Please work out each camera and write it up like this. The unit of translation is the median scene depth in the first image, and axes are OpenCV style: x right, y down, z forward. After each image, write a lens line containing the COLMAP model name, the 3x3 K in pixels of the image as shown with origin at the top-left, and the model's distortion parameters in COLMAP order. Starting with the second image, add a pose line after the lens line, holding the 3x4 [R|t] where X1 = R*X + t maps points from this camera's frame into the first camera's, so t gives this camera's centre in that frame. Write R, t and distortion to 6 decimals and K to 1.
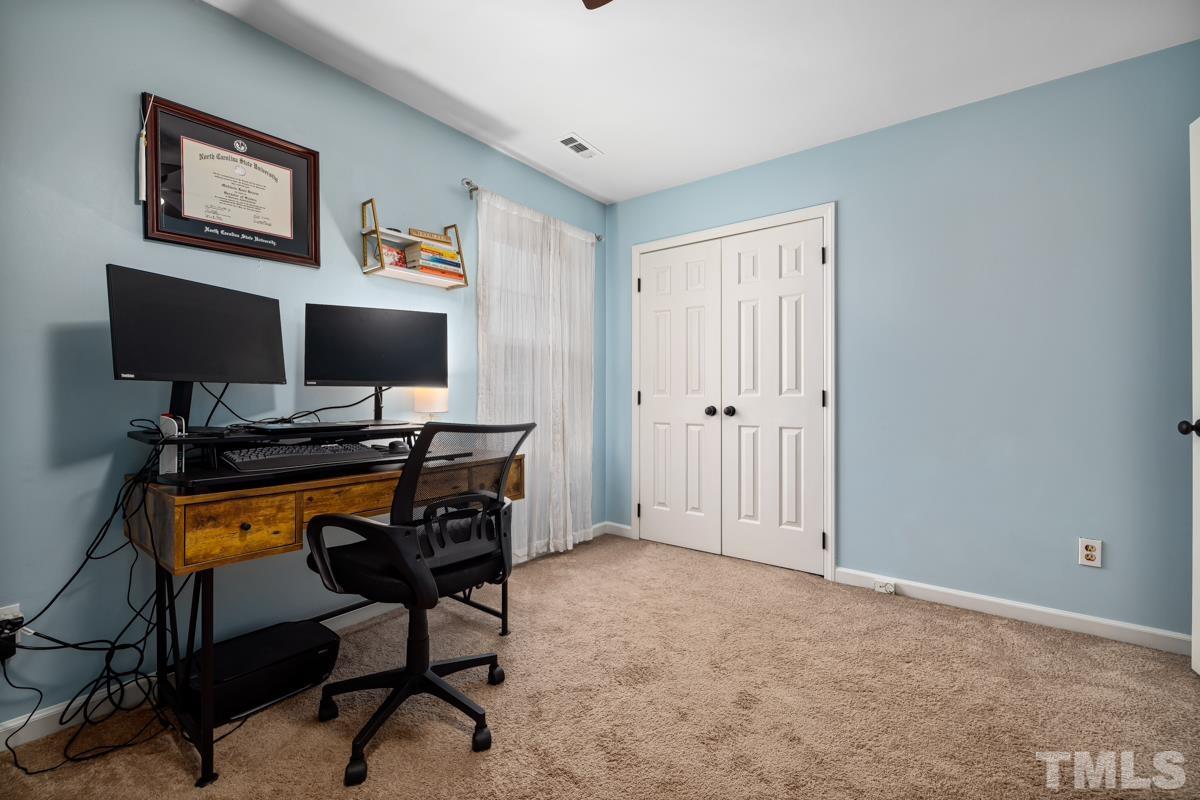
lens RADIAL K [[501.9, 0, 600.0], [0, 501.9, 400.0], [0, 0, 1]] dist [-0.041170, -0.000066]
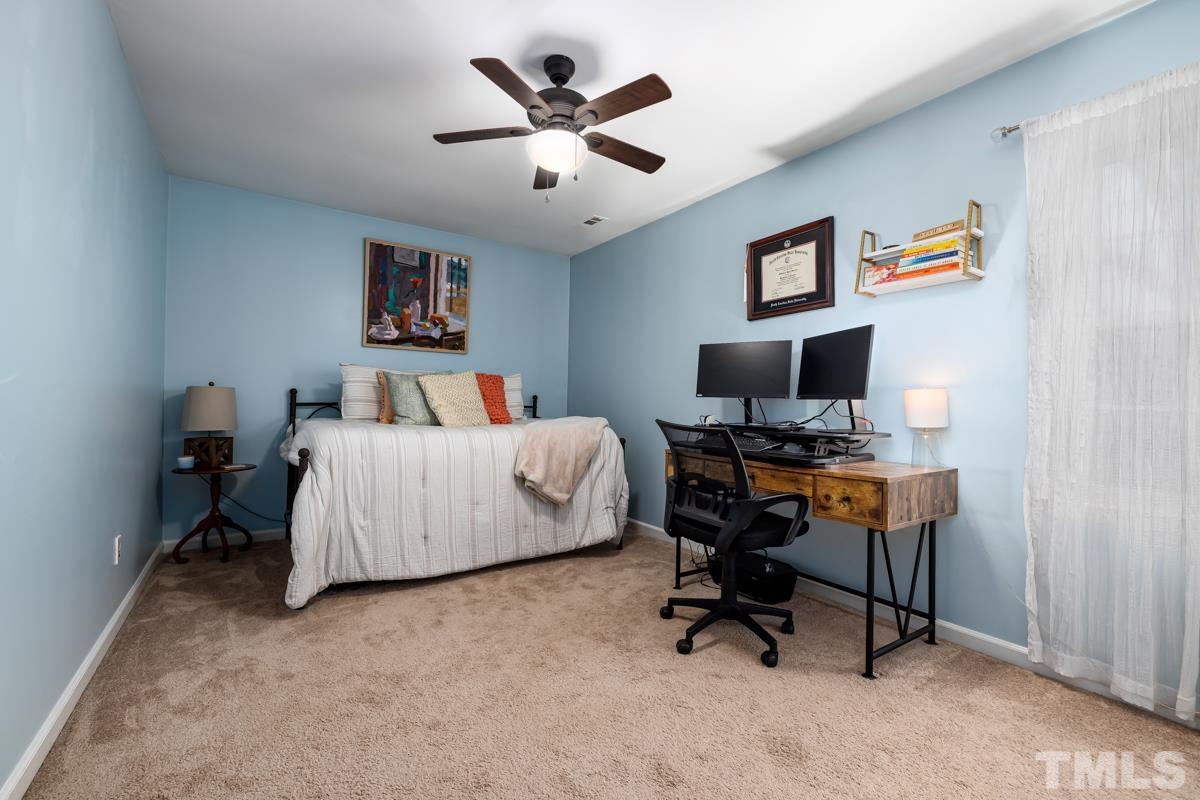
lens RADIAL K [[503.3, 0, 591.2], [0, 503.3, 386.8], [0, 0, 1]] dist [-0.001294, -0.000224]
pose [[-0.349503, -0.024836, -0.936606, 0.938164], [-0.013388, 0.999679, -0.021513, -0.024318], [0.936840, 0.005020, -0.349723, 0.946447]]
